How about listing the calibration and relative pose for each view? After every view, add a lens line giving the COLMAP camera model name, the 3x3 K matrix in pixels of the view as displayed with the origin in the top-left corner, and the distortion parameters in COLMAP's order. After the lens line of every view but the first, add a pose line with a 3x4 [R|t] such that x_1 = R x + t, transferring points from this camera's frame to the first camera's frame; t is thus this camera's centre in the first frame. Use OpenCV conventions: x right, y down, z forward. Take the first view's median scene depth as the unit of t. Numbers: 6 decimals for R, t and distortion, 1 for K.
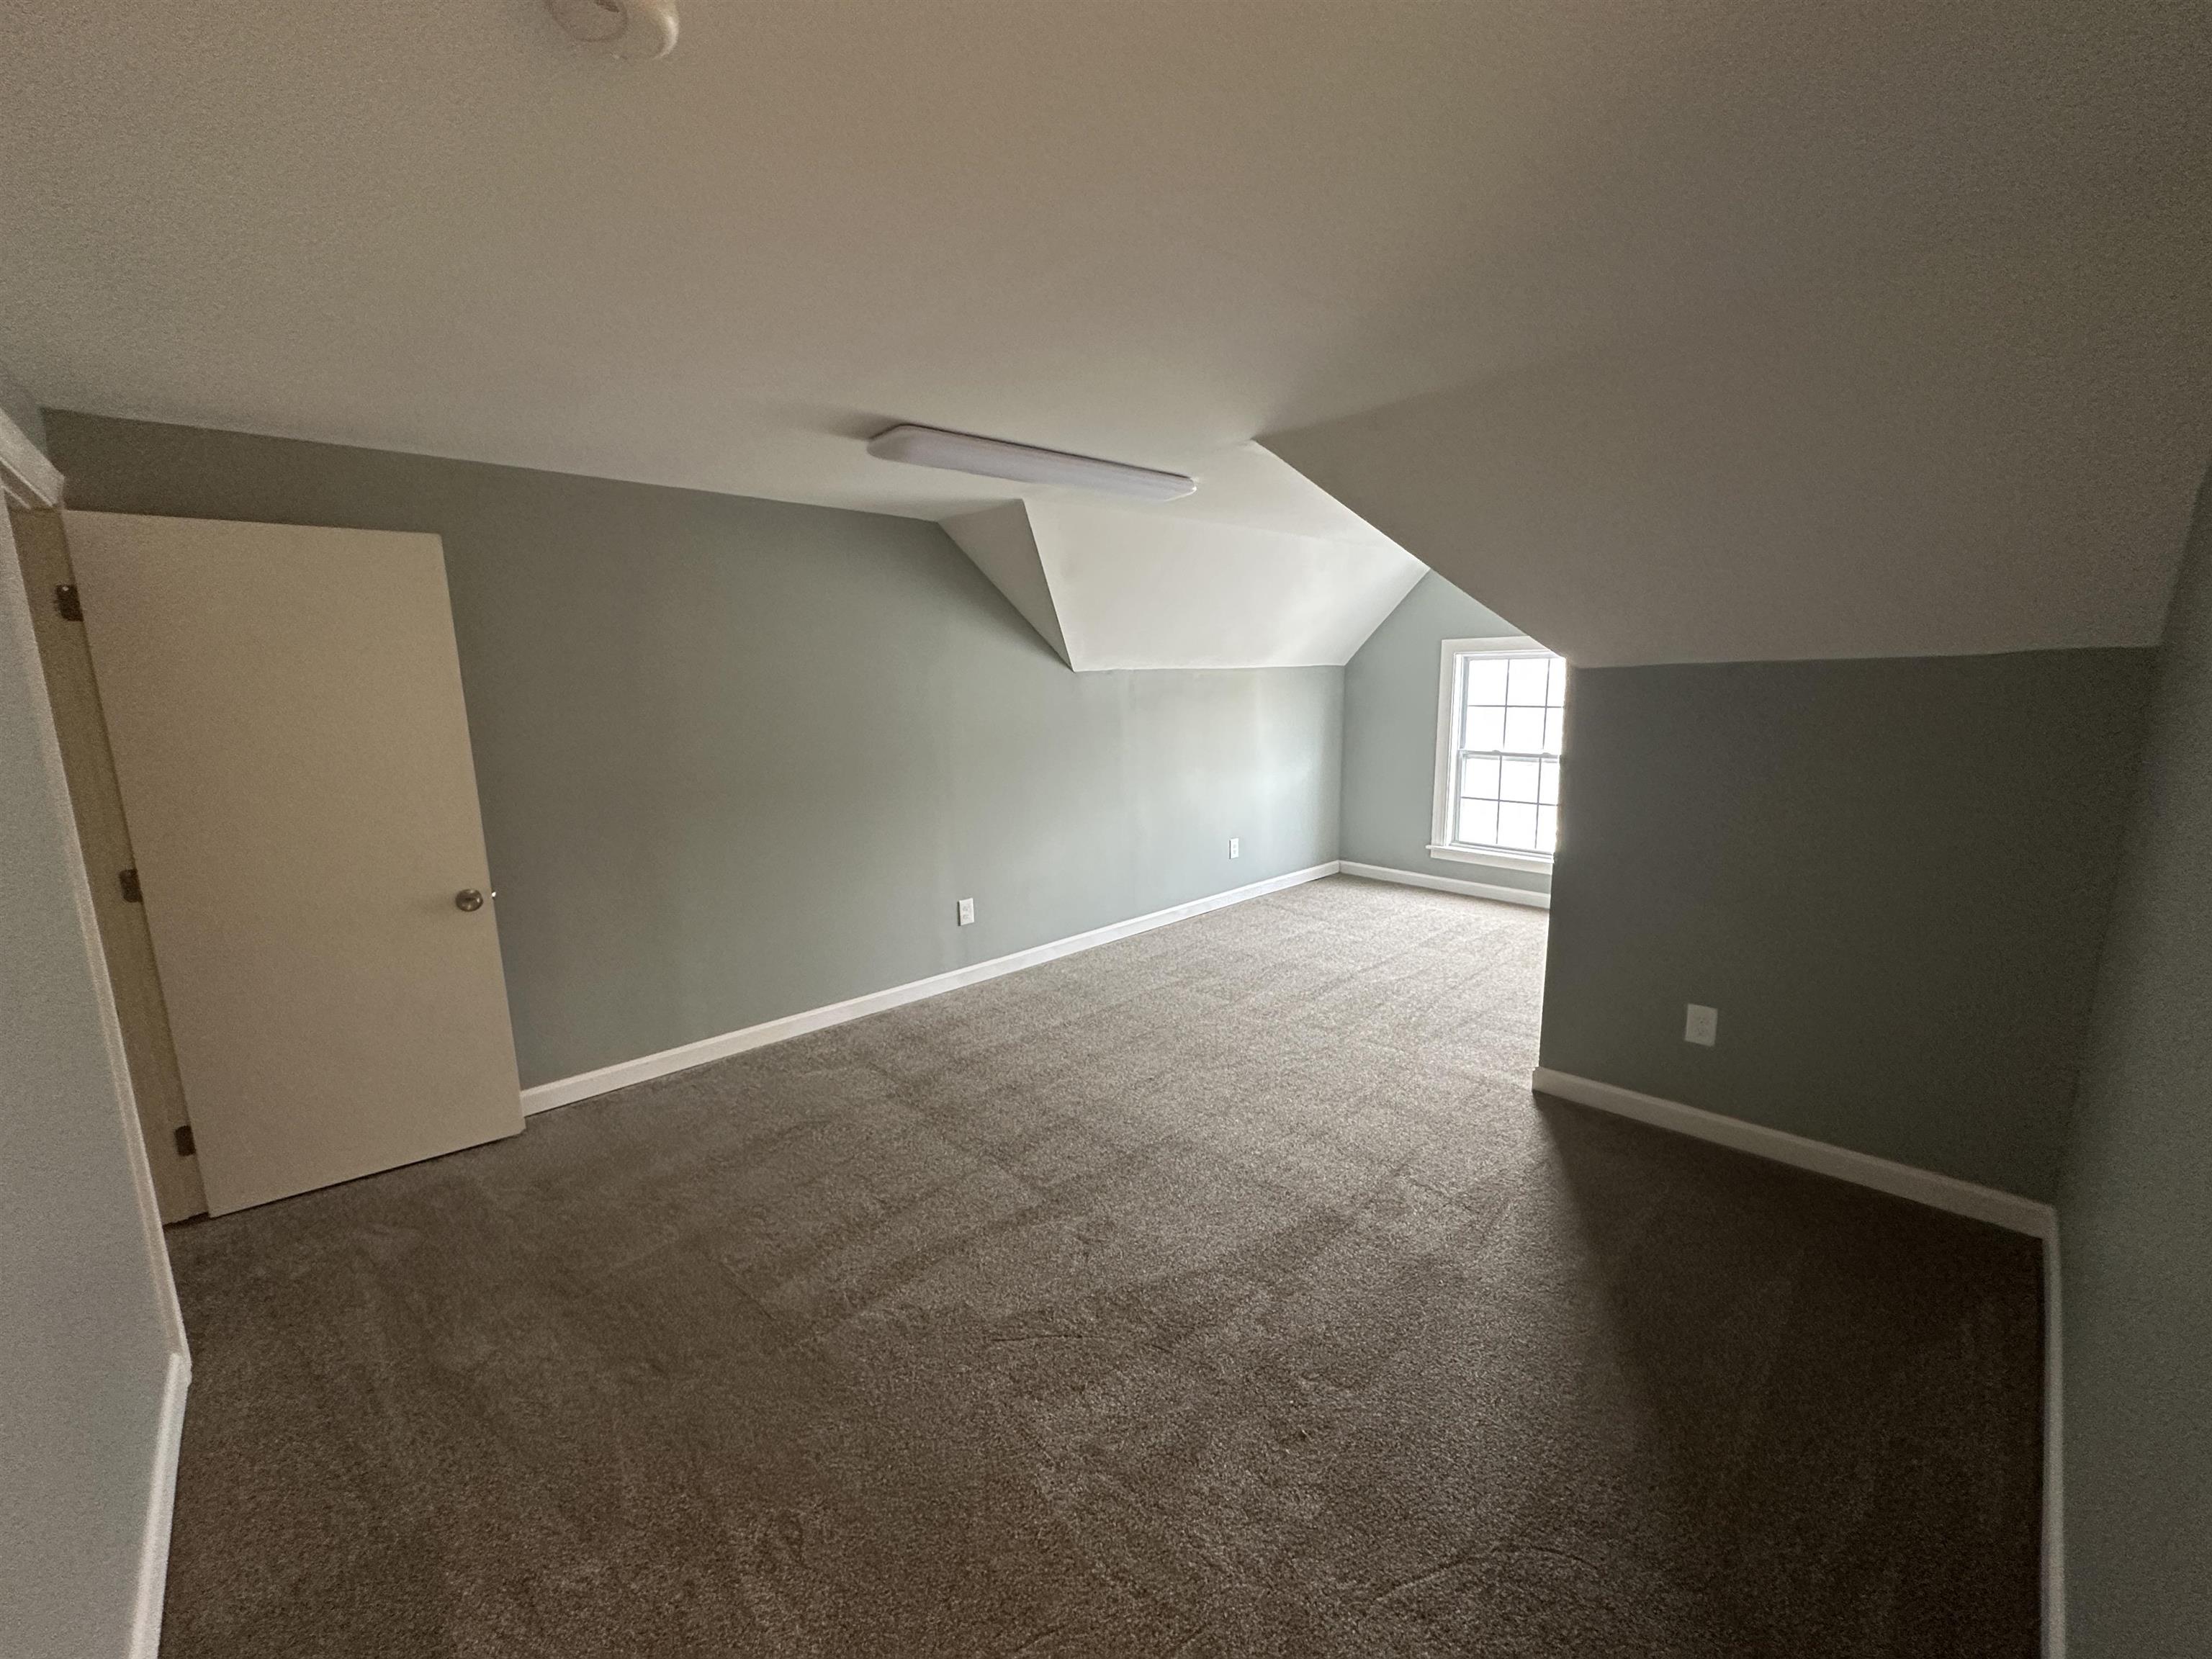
lens RADIAL K [[874.2, 0, 1106.0], [0, 874.2, 829.5], [0, 0, 1]] dist [0.001746, 0.000065]
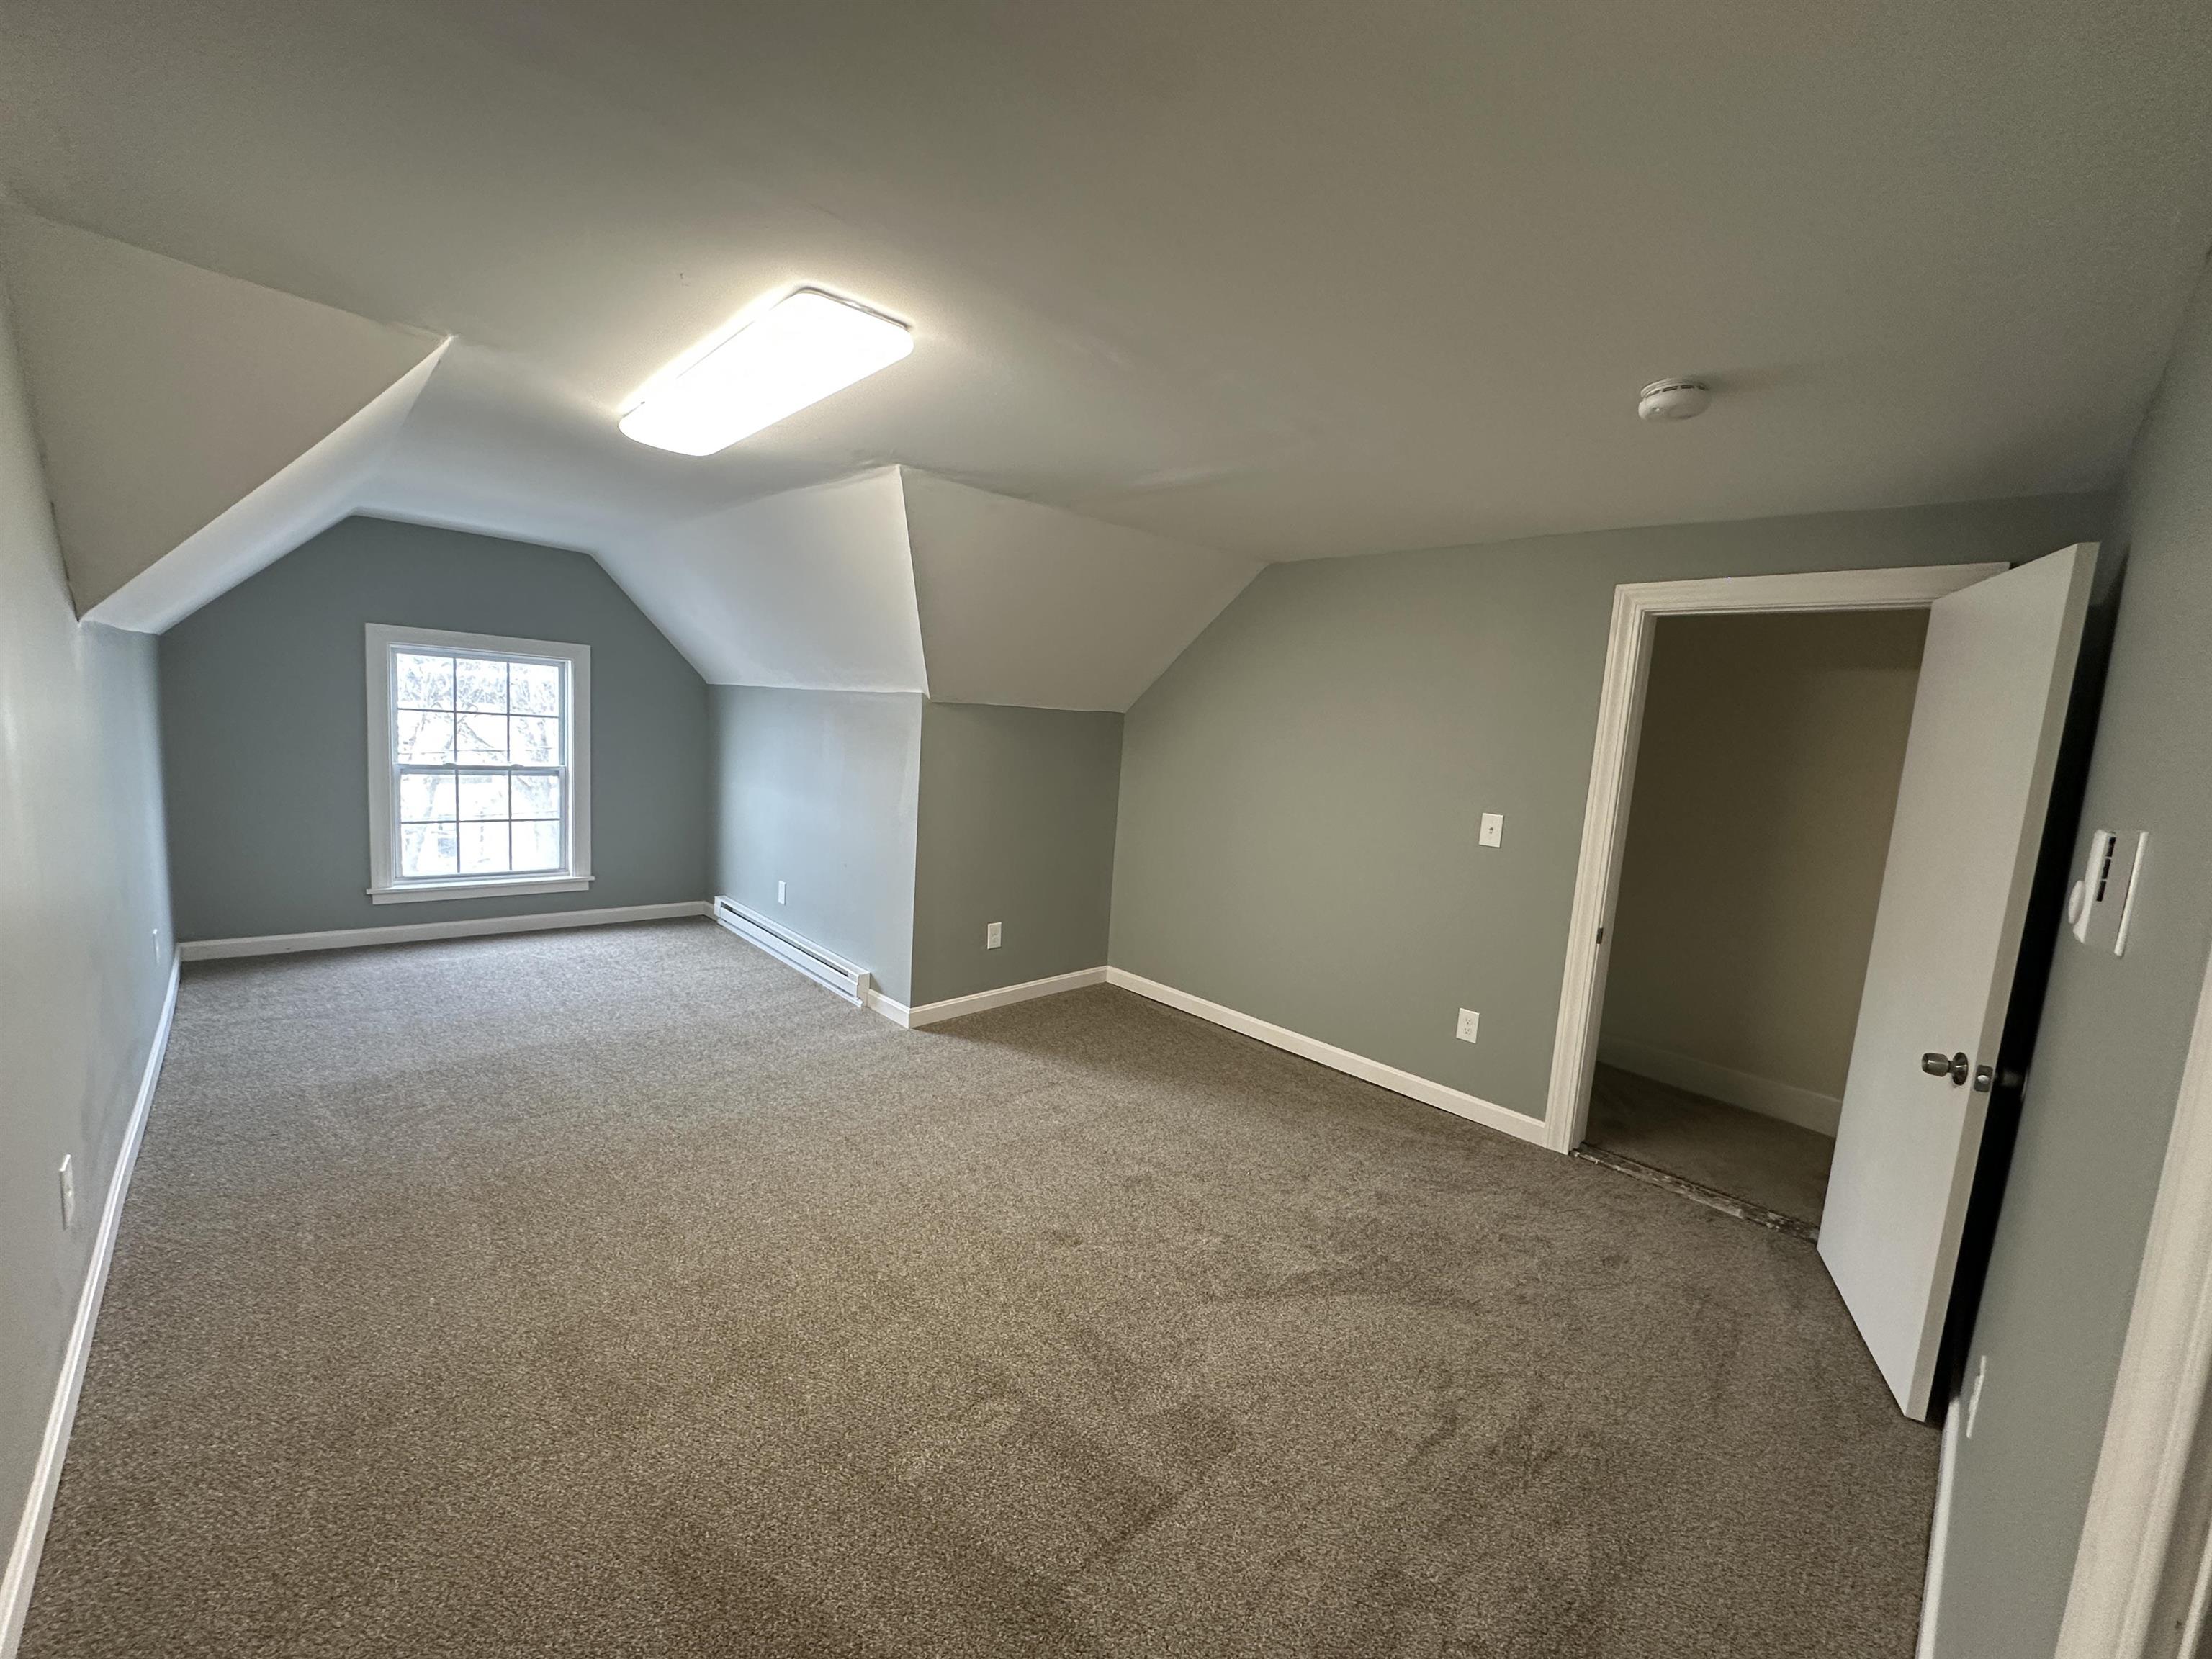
lens RADIAL K [[874.2, 0, 1106.0], [0, 874.2, 829.5], [0, 0, 1]] dist [0.001746, 0.000065]
pose [[-0.009746, -0.092819, 0.995635, -0.412852], [0.102672, 0.990327, 0.093329, -0.042248], [-0.994668, 0.103133, -0.000122, 0.384182]]
